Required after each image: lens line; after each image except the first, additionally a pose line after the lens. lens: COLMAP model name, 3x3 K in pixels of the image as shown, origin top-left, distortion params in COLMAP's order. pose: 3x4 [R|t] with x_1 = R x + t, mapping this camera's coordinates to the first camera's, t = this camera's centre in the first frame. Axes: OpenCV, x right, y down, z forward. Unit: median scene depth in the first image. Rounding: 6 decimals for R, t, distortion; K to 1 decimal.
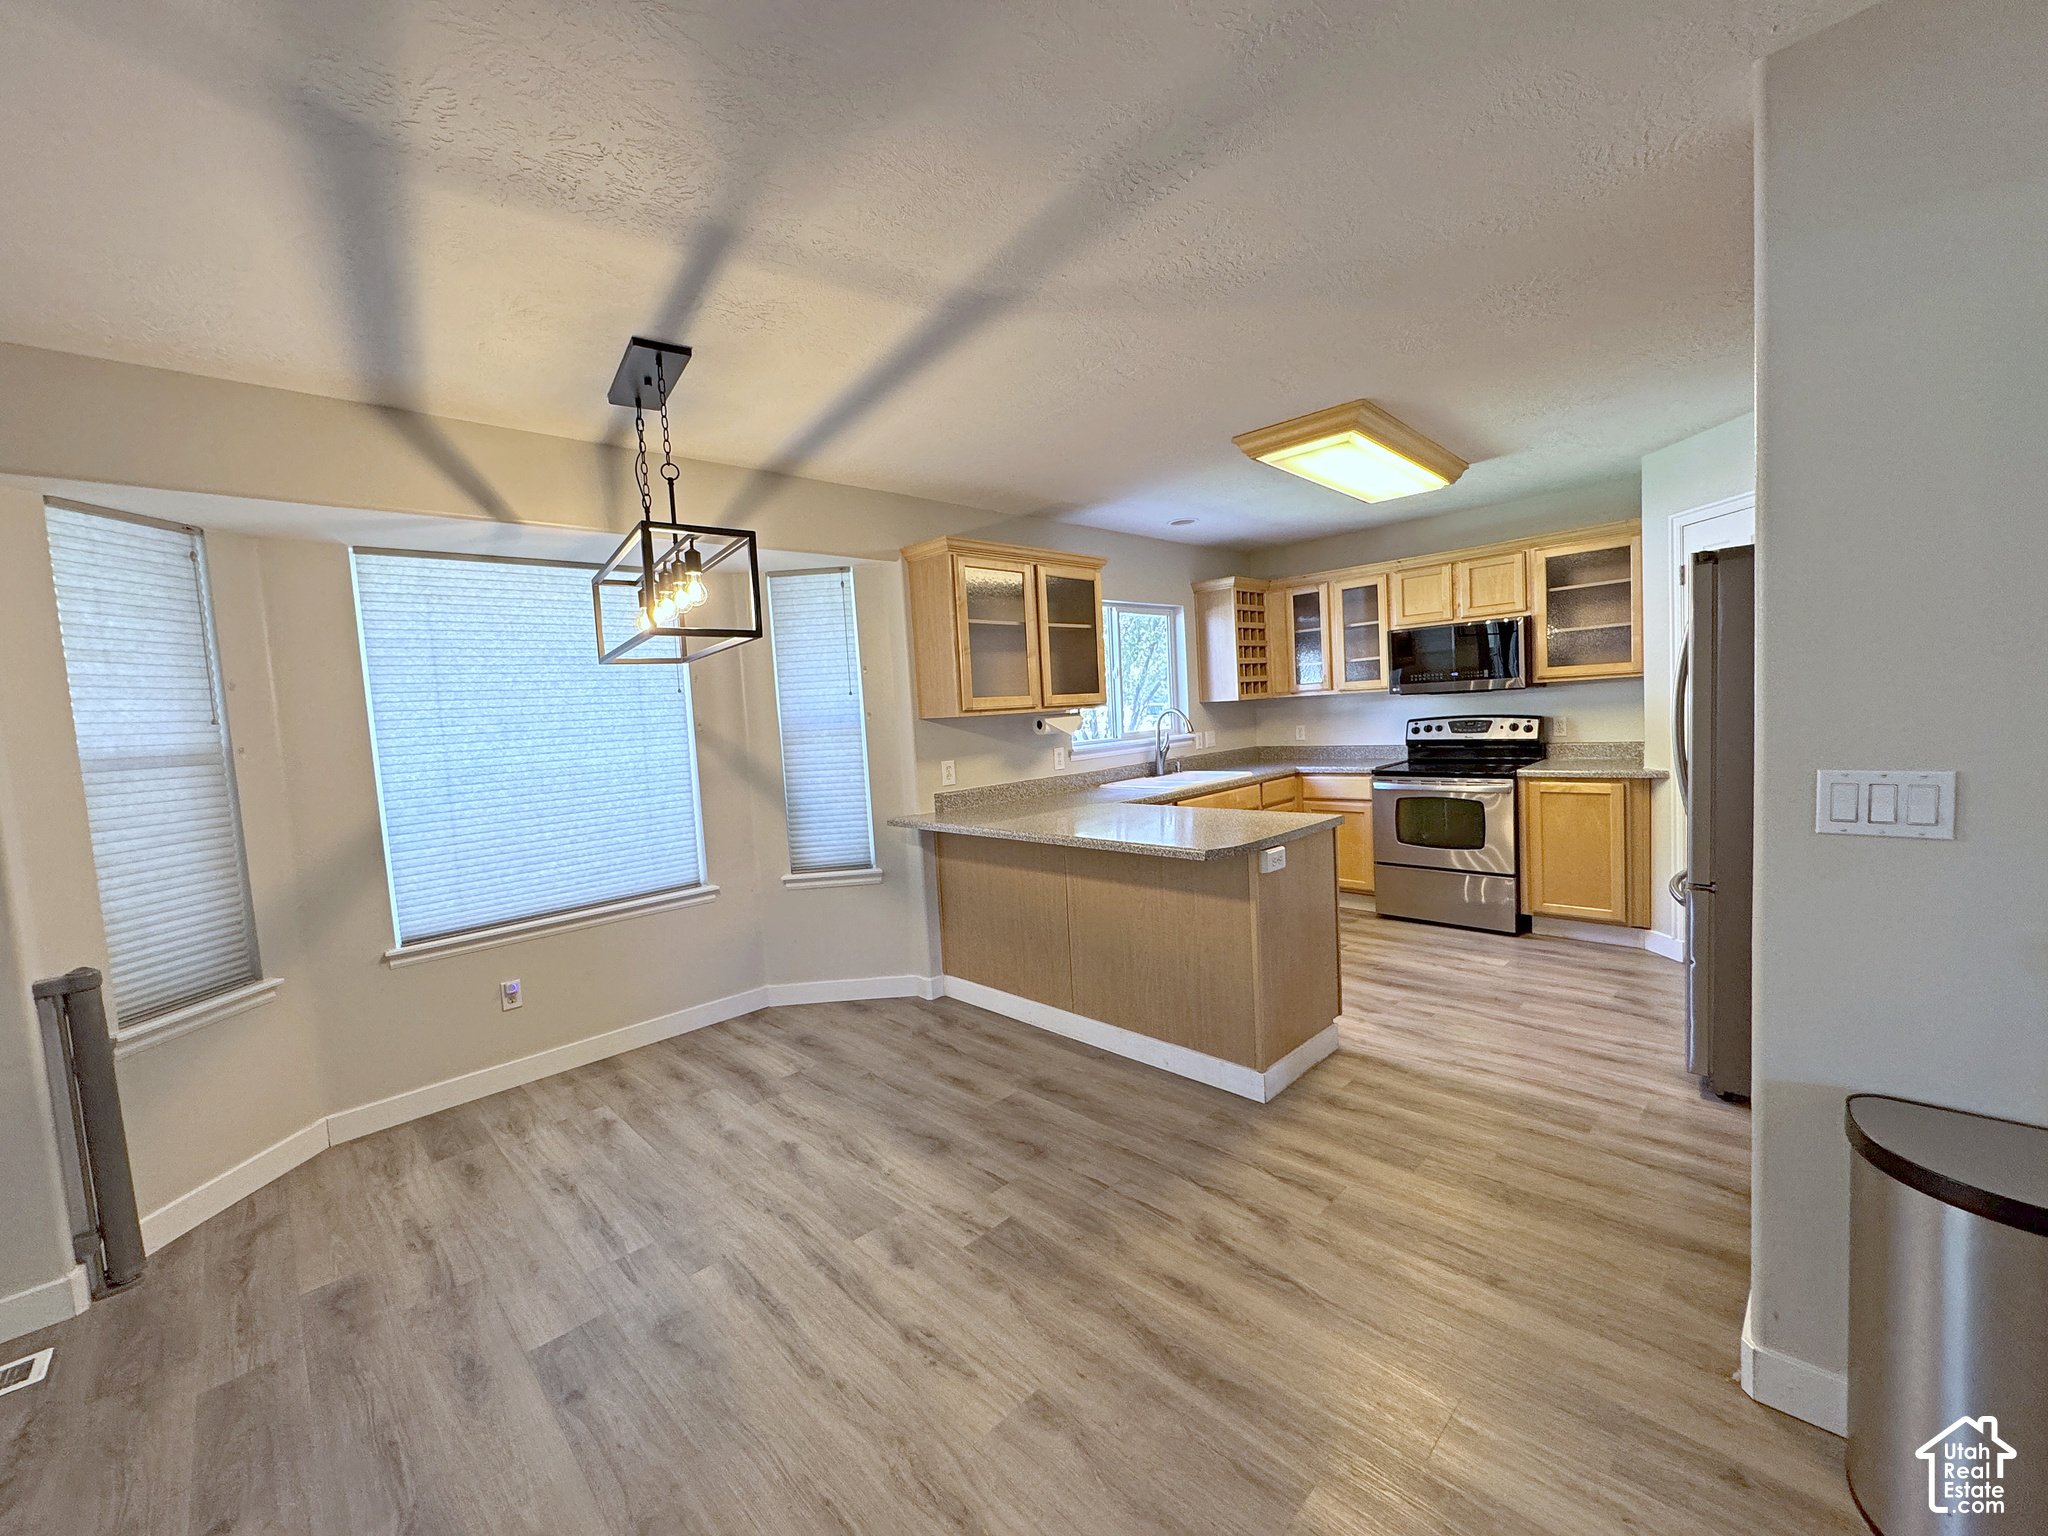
lens RADIAL K [[812.5, 0, 1024.0], [0, 812.5, 768.0], [0, 0, 1]] dist [-0.002647, 0.000059]
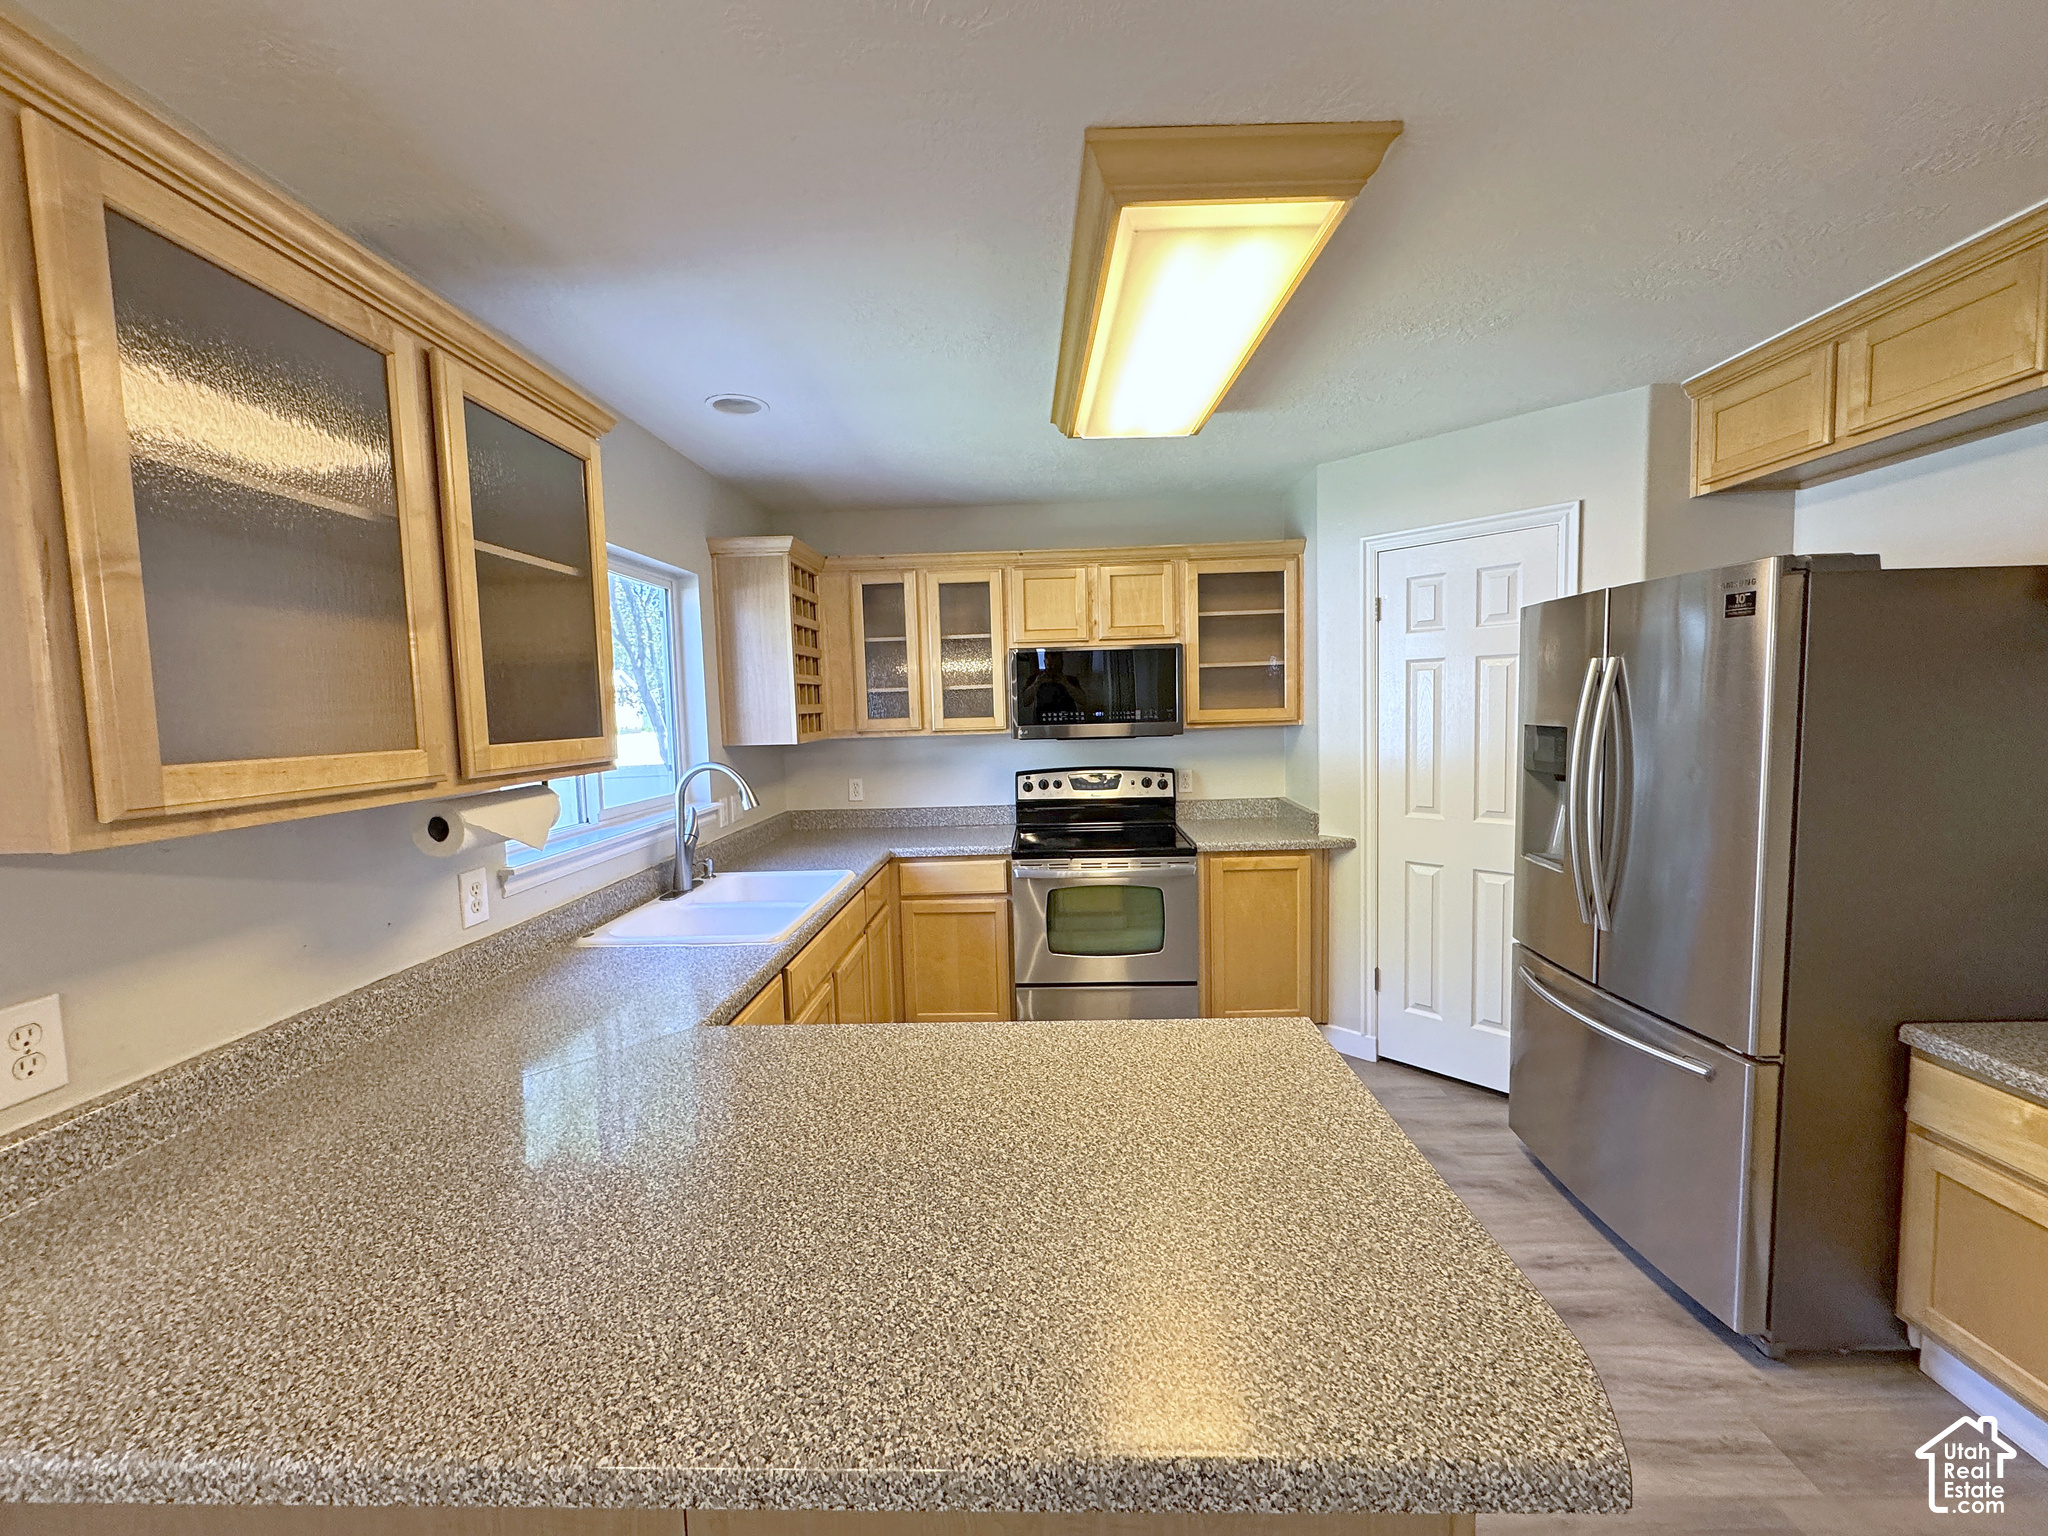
lens RADIAL K [[812.5, 0, 1024.0], [0, 812.5, 768.0], [0, 0, 1]] dist [-0.002647, 0.000059]
pose [[0.720539, -0.015330, 0.693245, -0.041174], [0.035635, 0.999253, -0.014940, -0.066562], [-0.692498, 0.035469, 0.720547, 0.593358]]
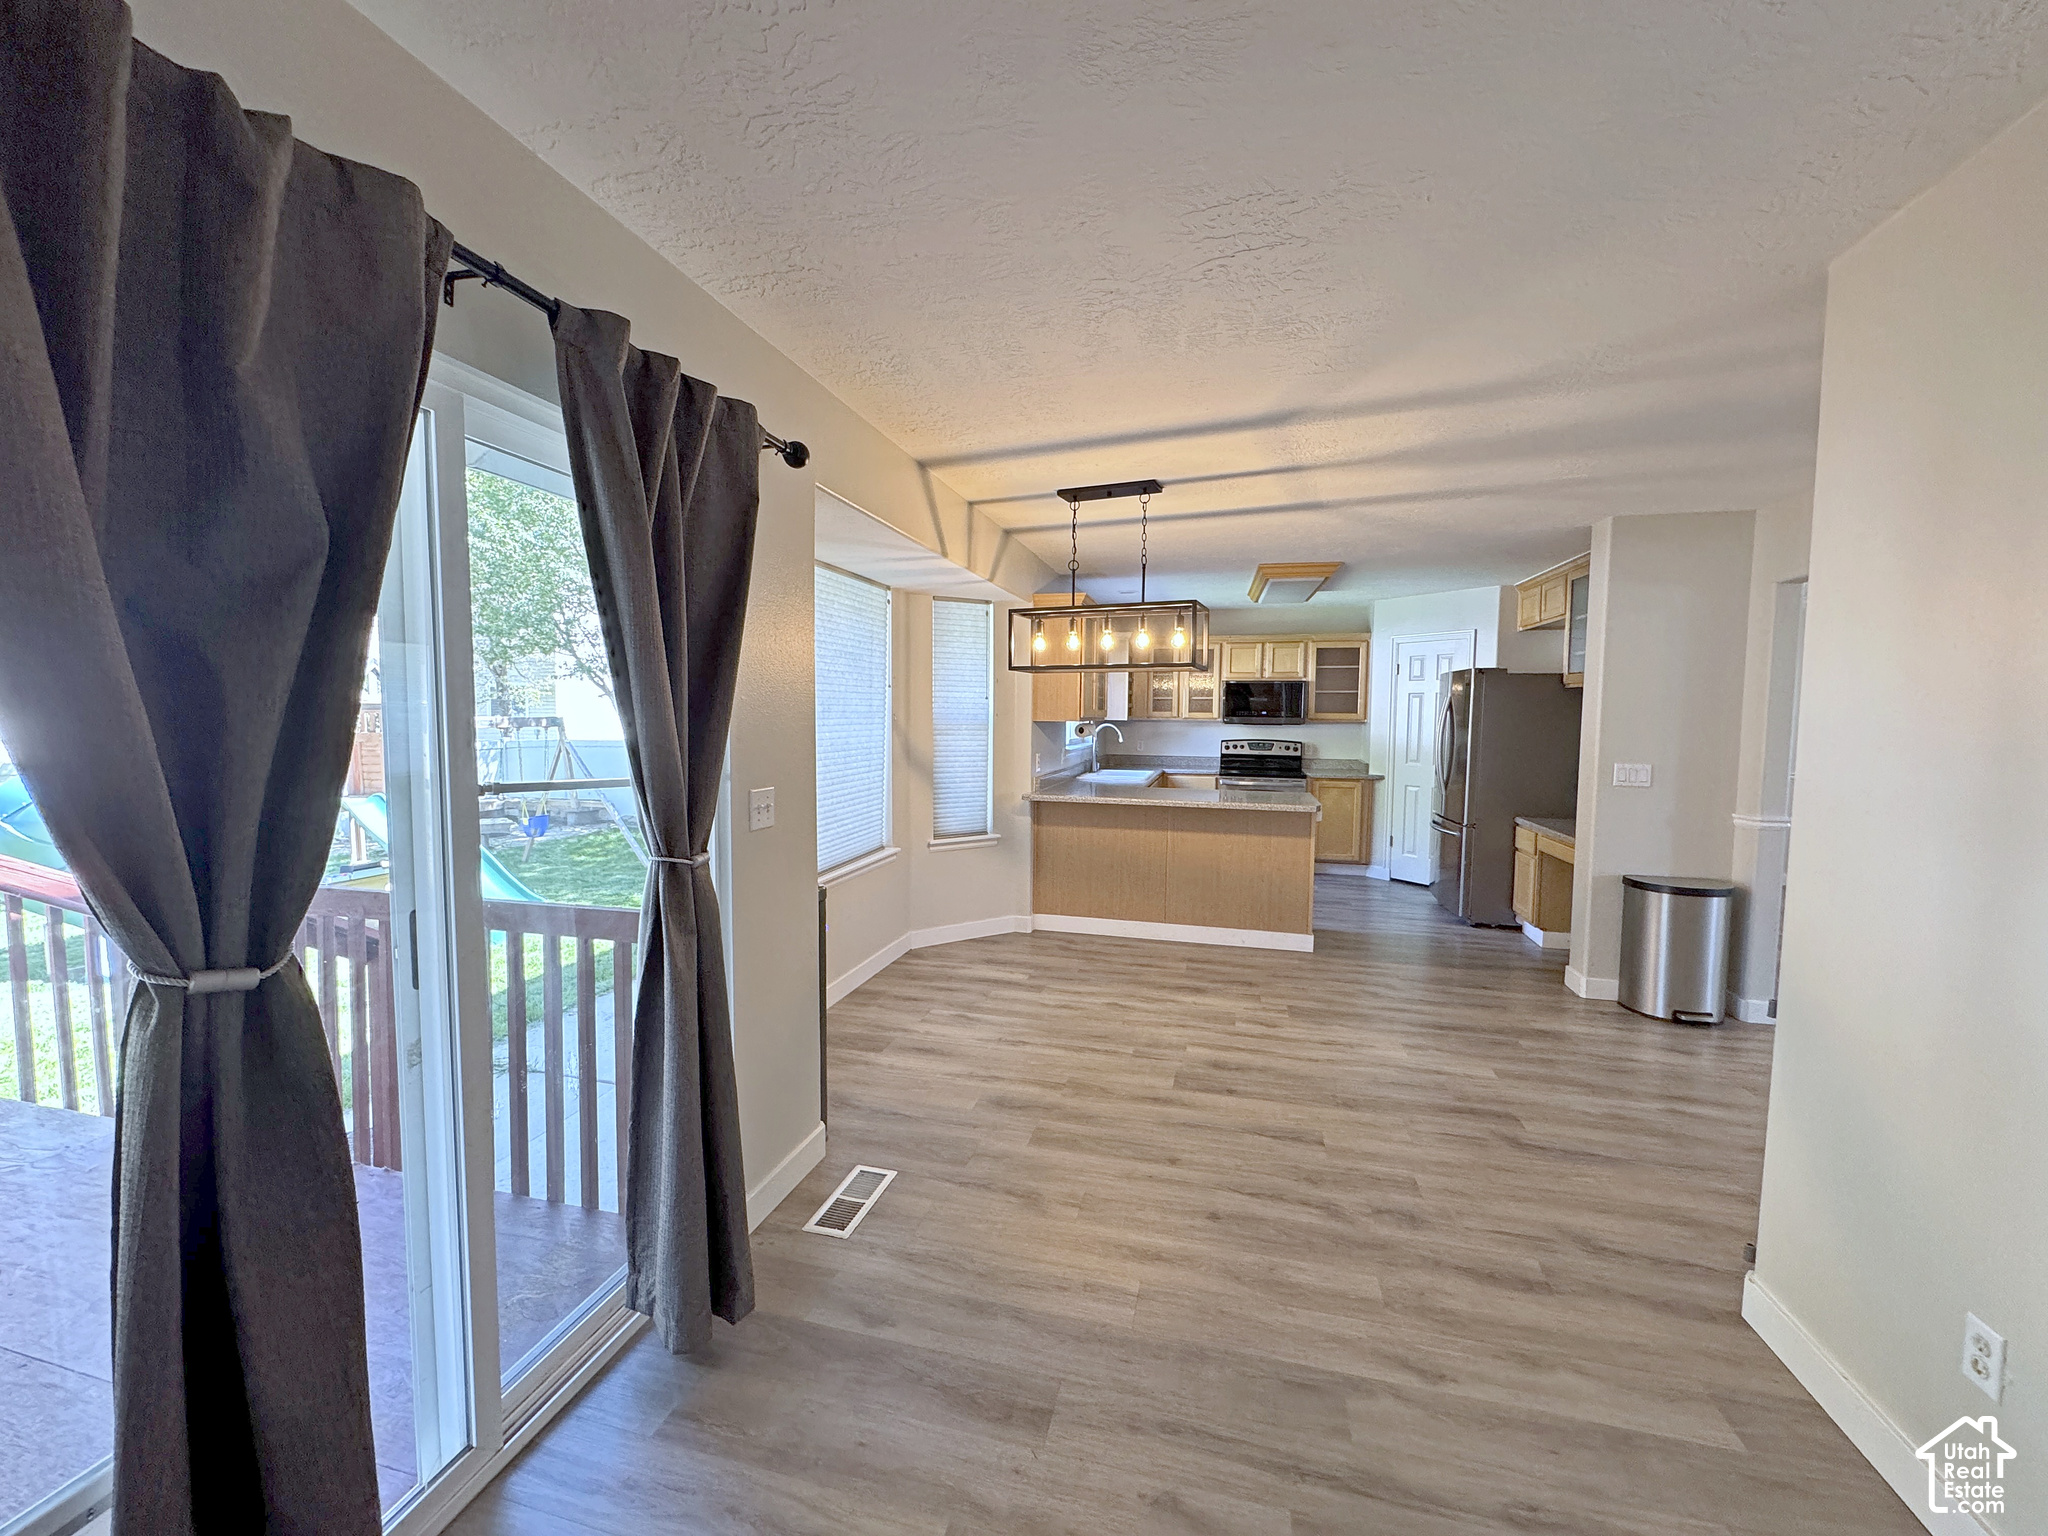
lens RADIAL K [[812.5, 0, 1024.0], [0, 812.5, 768.0], [0, 0, 1]] dist [-0.002647, 0.000059]
pose [[0.854903, 0.032061, 0.517797, -0.794539], [-0.023236, 0.999453, -0.023522, 0.046241], [-0.518268, 0.008077, 0.855180, -0.129366]]
